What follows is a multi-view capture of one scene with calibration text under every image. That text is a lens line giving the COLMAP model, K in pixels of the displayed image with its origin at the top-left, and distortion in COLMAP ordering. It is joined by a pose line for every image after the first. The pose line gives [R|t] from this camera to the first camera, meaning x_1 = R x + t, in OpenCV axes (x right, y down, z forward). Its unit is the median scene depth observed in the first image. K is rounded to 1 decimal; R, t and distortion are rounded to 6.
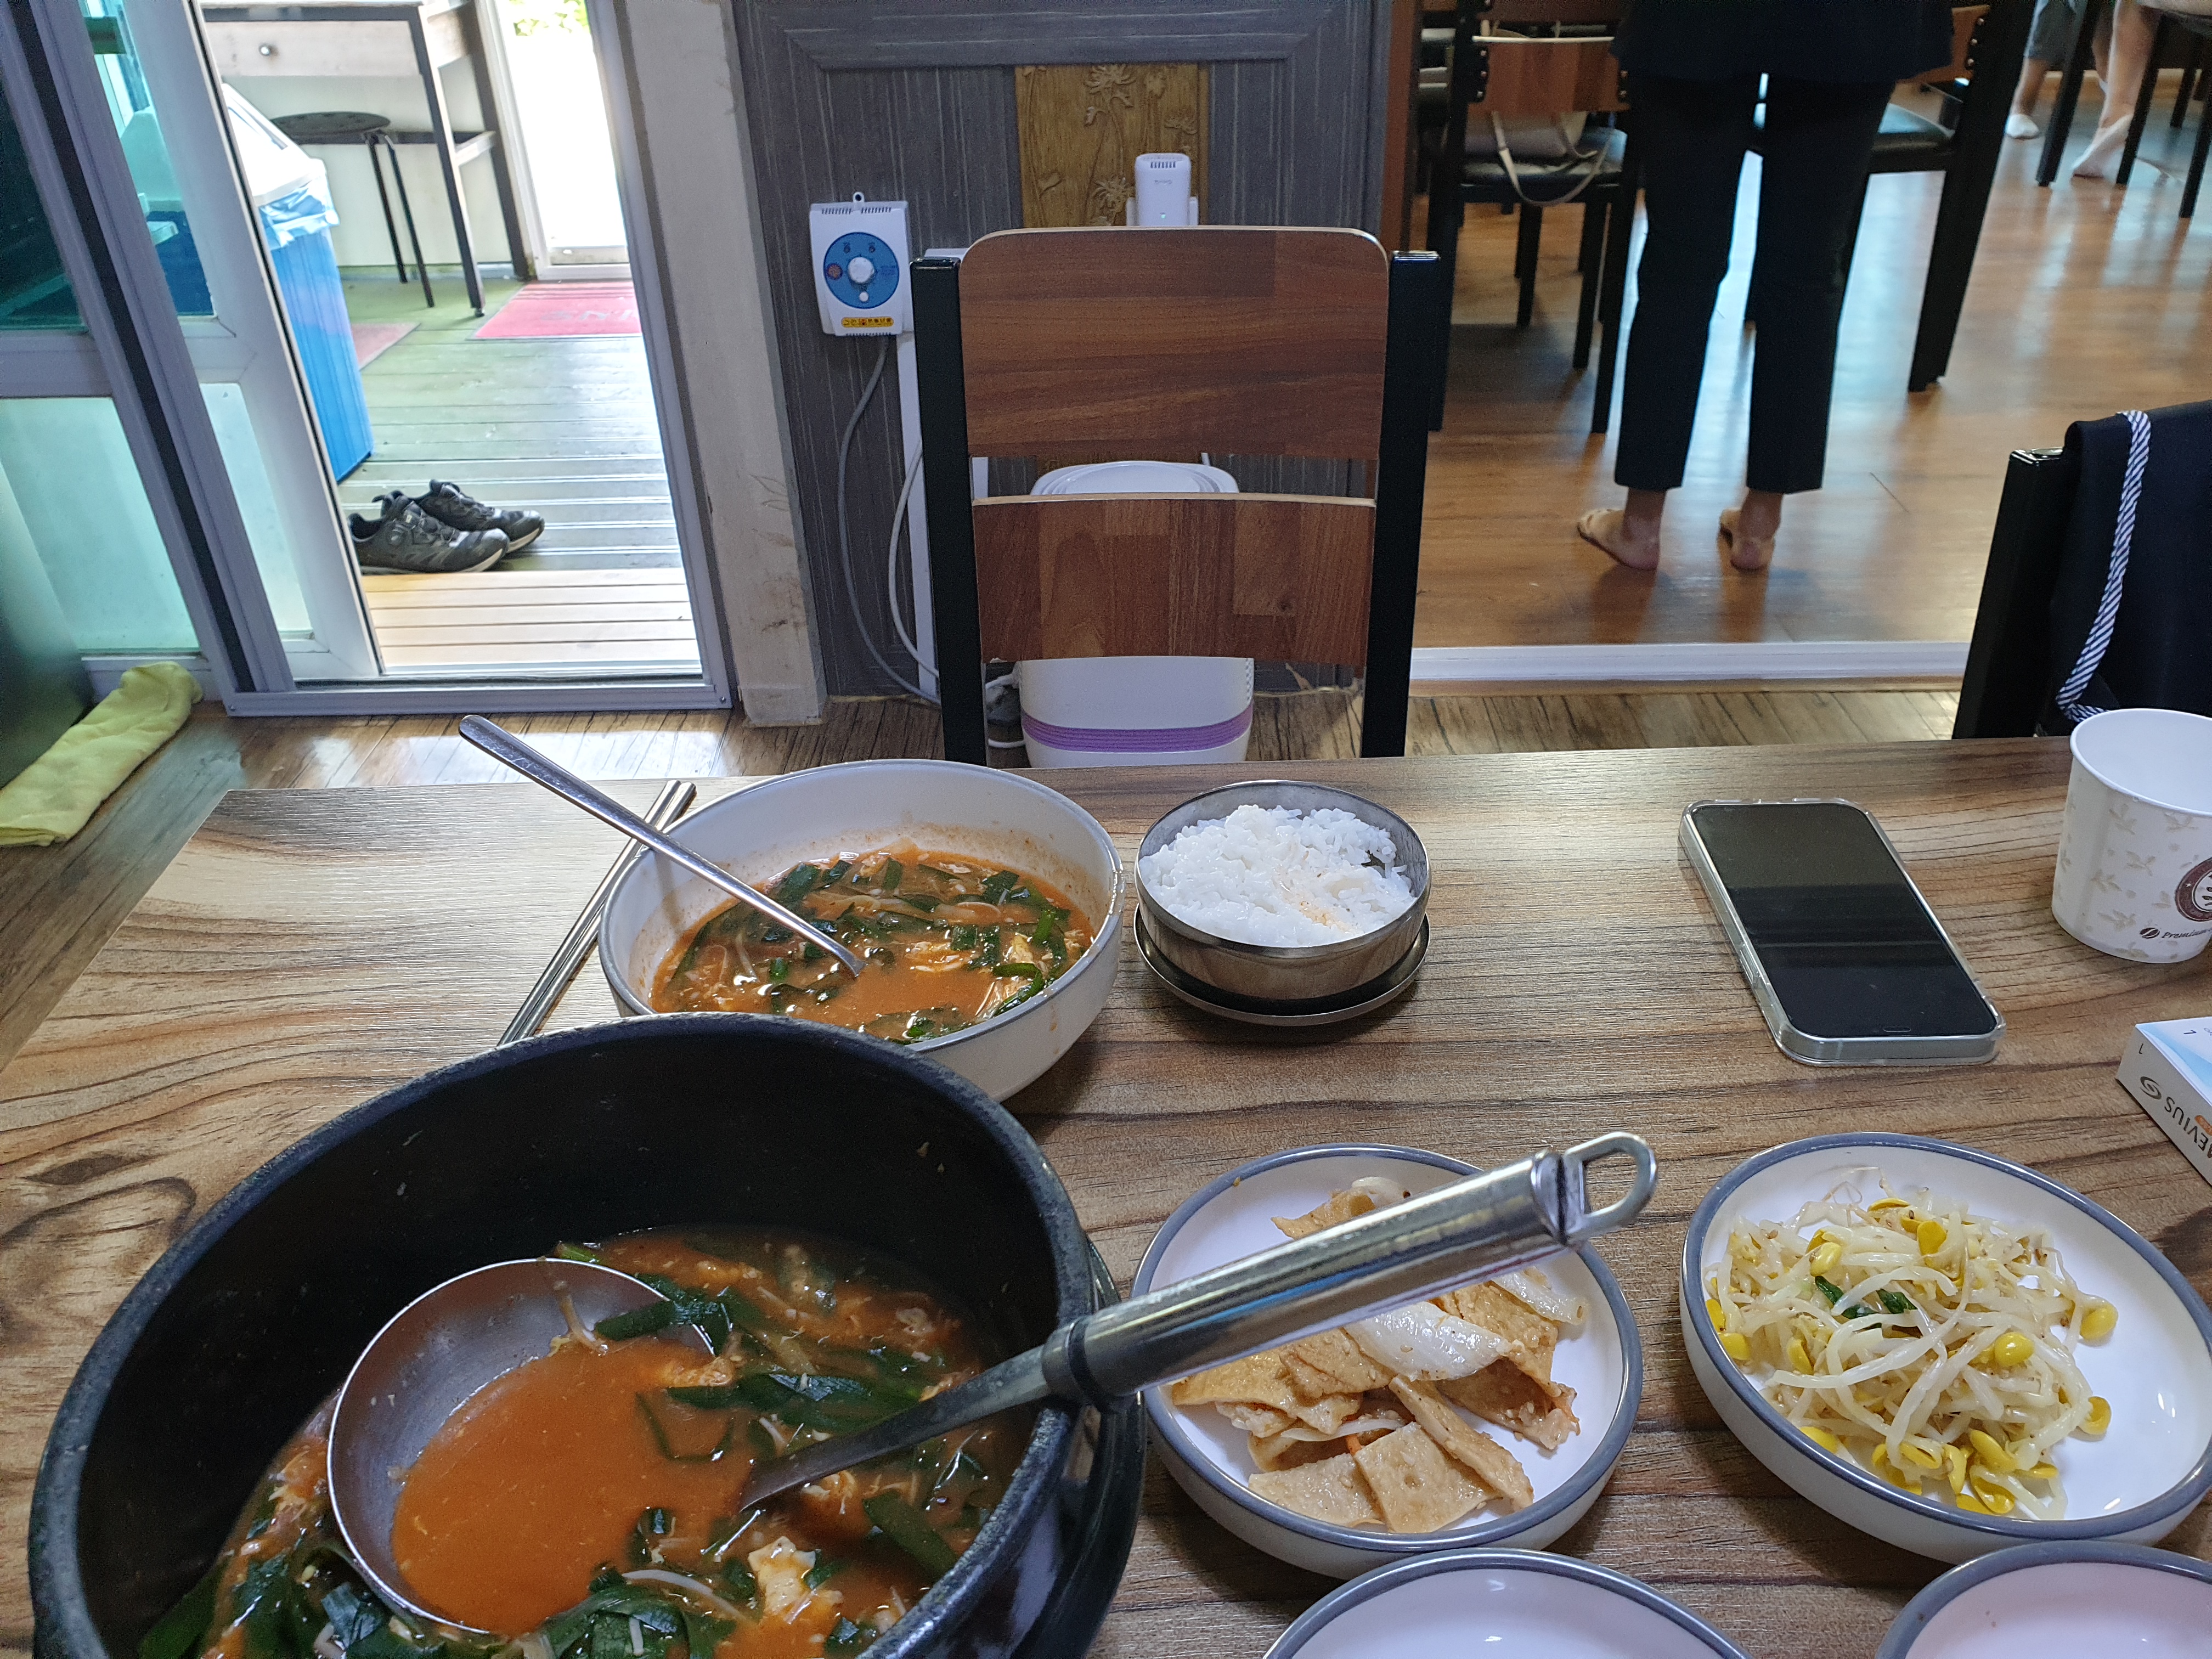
lens RADIAL K [[1678.8, 0, 1109.7], [0, 1678.8, 827.6], [0, 0, 1]] dist [0.000784, 0.001621]
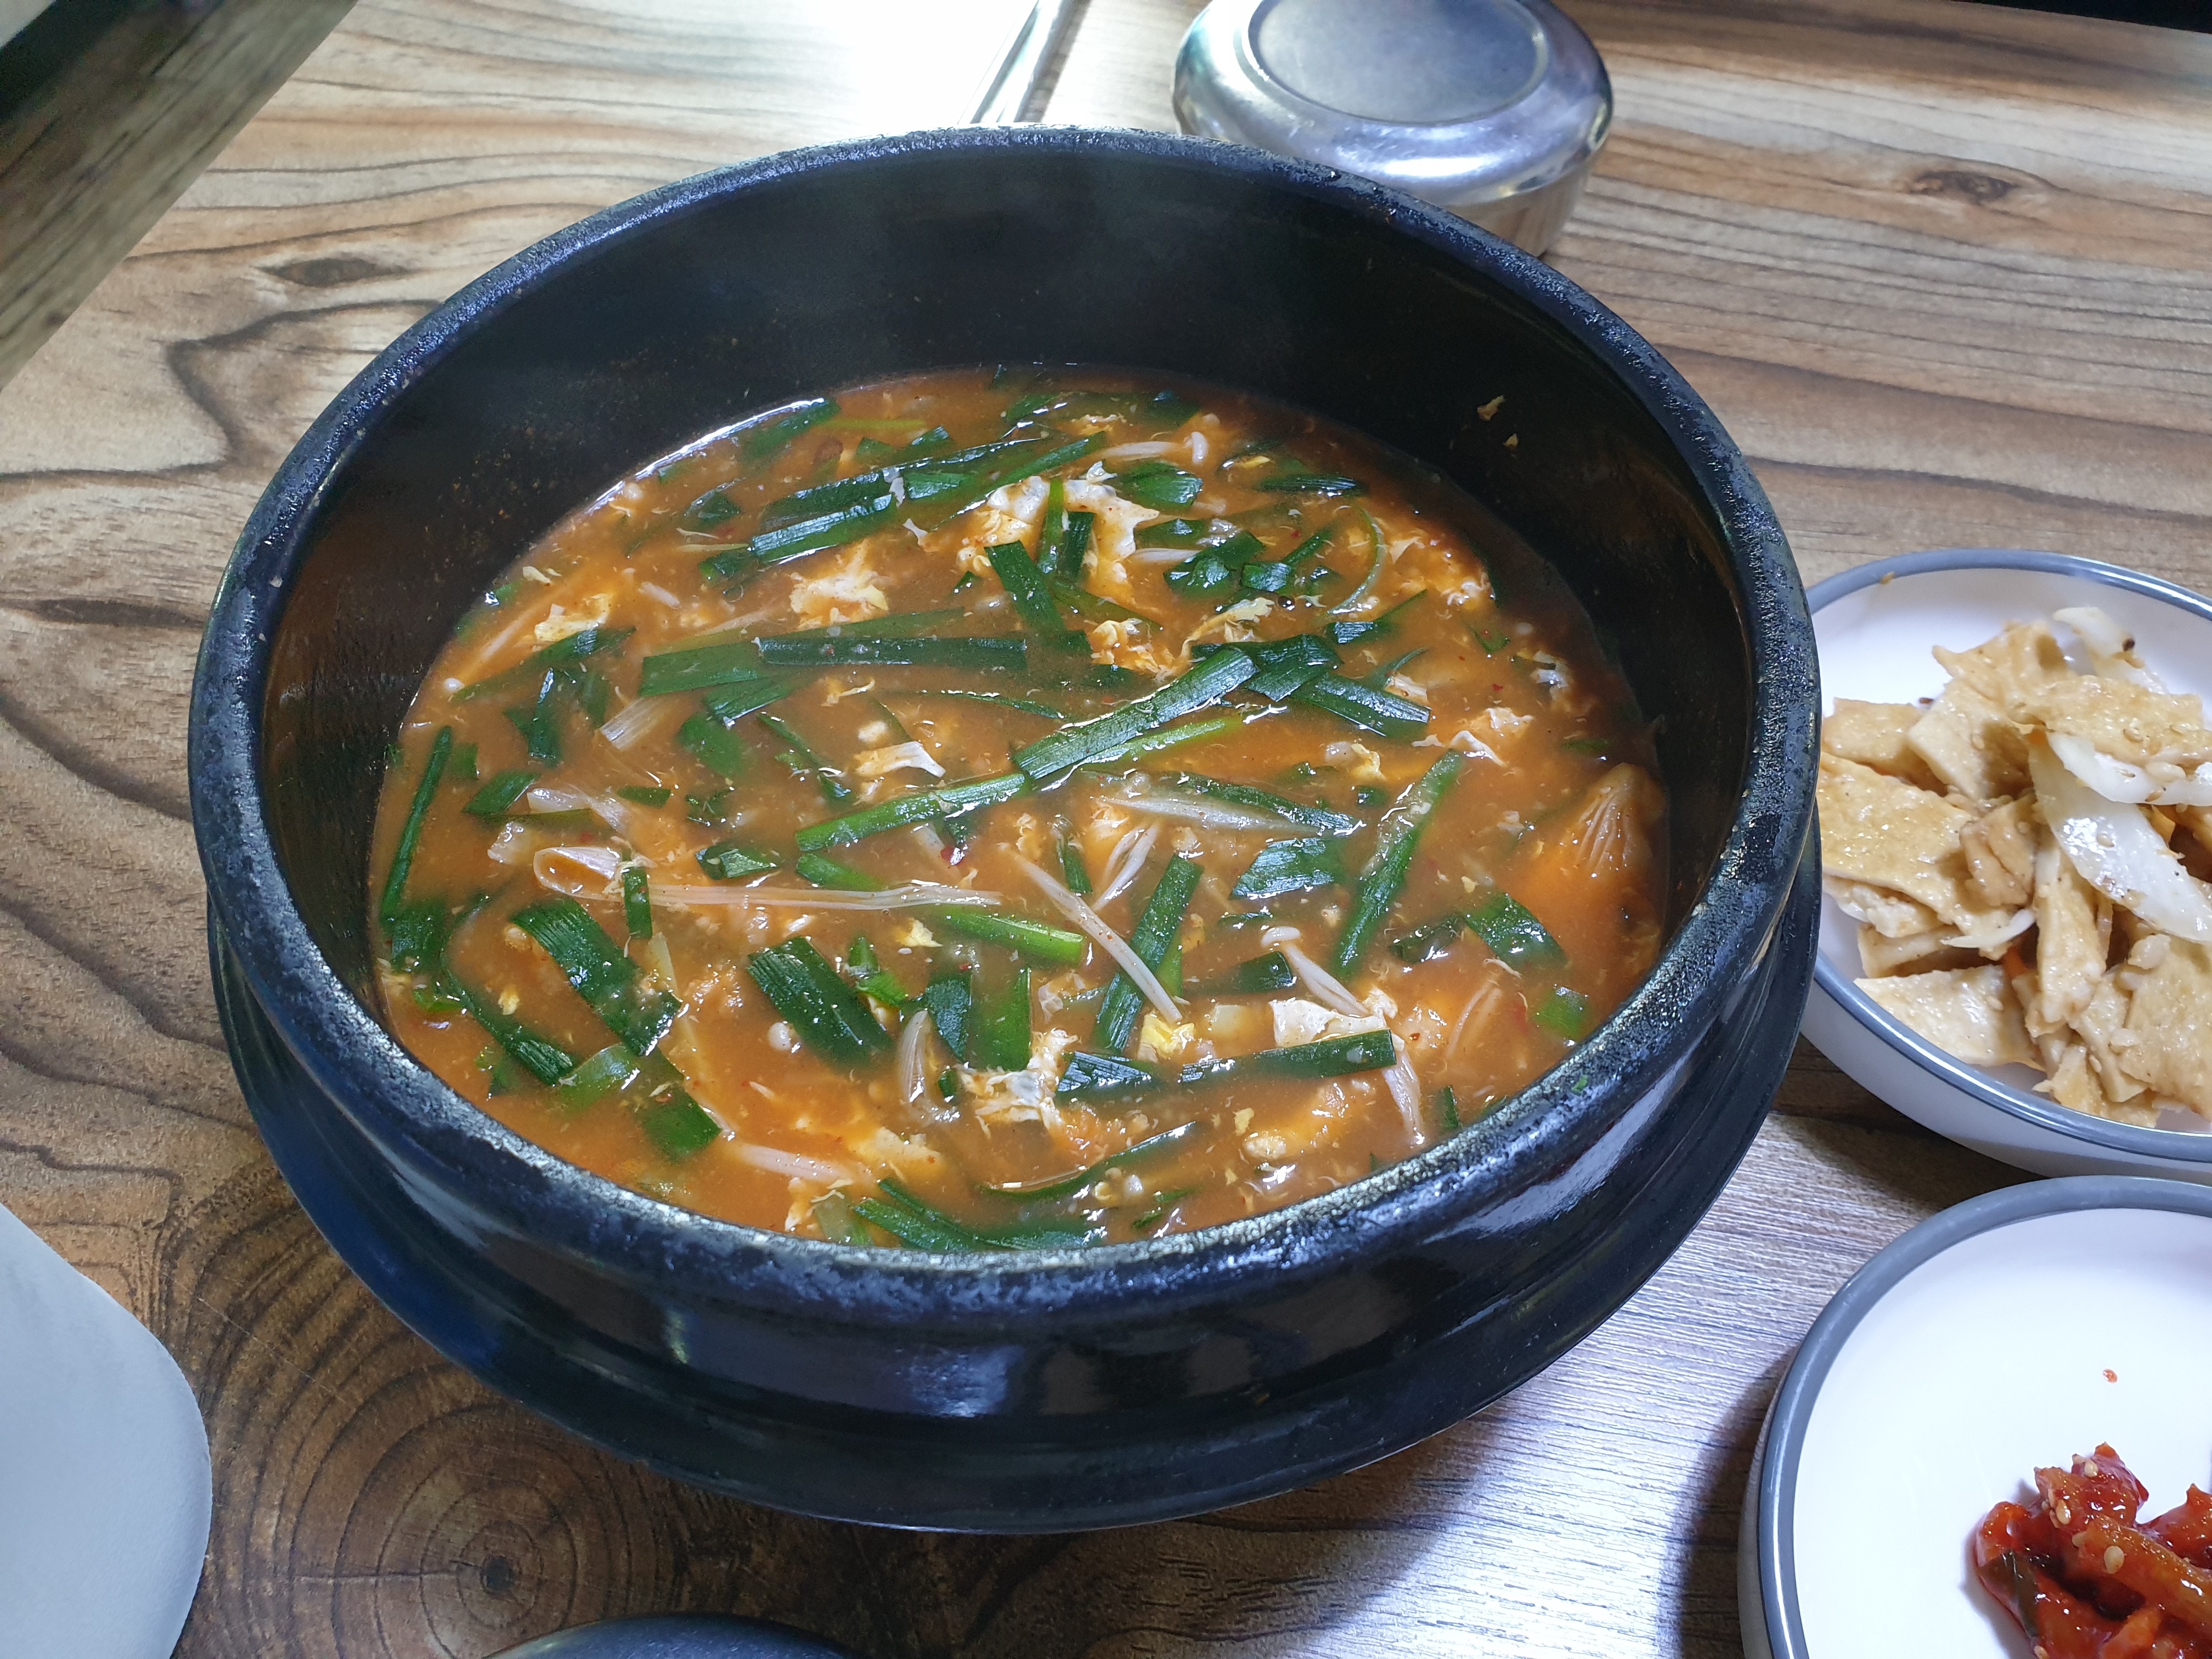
lens RADIAL K [[1678.8, 0, 1103.4], [0, 1678.8, 835.9], [0, 0, 1]] dist [0.000784, 0.001621]
pose [[0.972647, 0.206836, -0.105724, -0.141650], [-0.154484, 0.915872, 0.370559, 0.113790], [0.173475, -0.344090, 0.922772, 0.287810]]
